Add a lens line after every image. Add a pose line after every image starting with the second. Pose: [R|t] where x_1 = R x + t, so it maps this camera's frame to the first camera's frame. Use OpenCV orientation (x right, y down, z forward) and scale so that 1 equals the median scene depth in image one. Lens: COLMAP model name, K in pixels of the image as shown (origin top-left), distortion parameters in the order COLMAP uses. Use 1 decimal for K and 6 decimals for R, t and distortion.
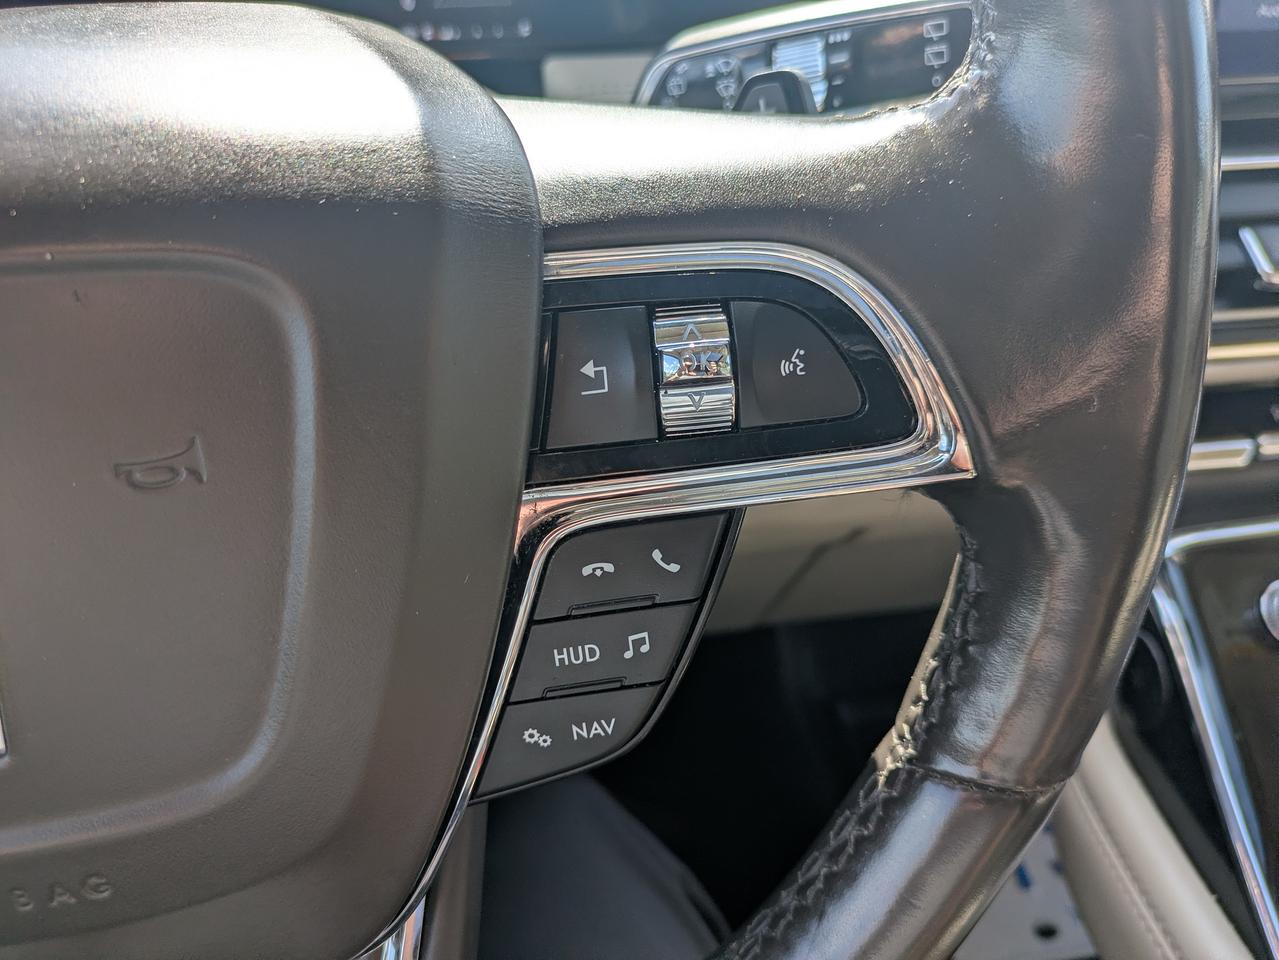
lens RADIAL K [[940.1, 0, 639.7], [0, 940.1, 467.5], [0, 0, 1]] dist [0.030527, -0.000193]
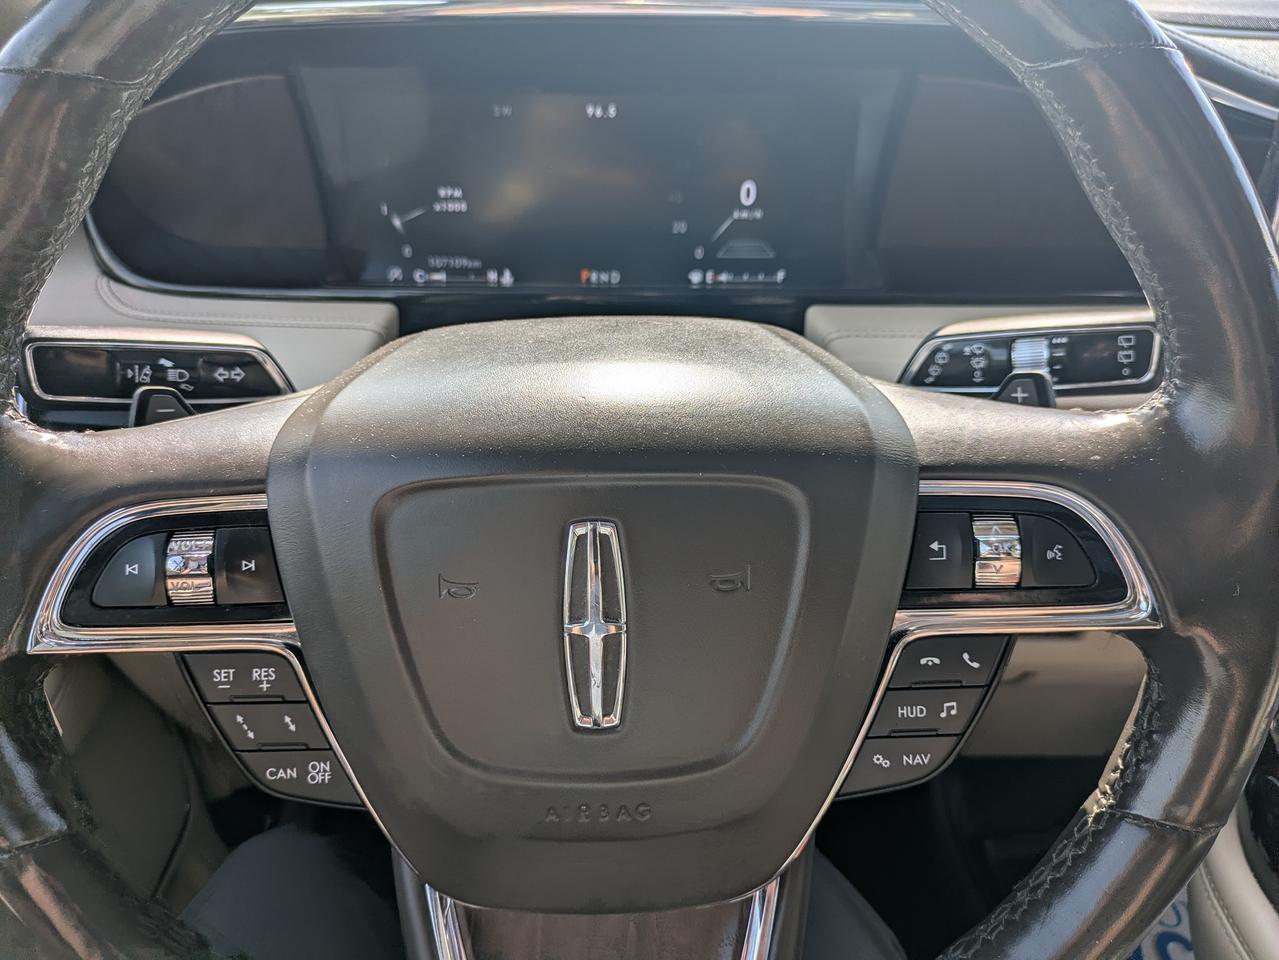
lens RADIAL K [[940.1, 0, 645.7], [0, 940.1, 485.8], [0, 0, 1]] dist [0.030527, -0.000193]
pose [[0.992029, 0.072197, -0.103278, -0.376403], [-0.085254, 0.988080, -0.128180, 0.051942], [0.092792, 0.135963, 0.986359, -0.742782]]
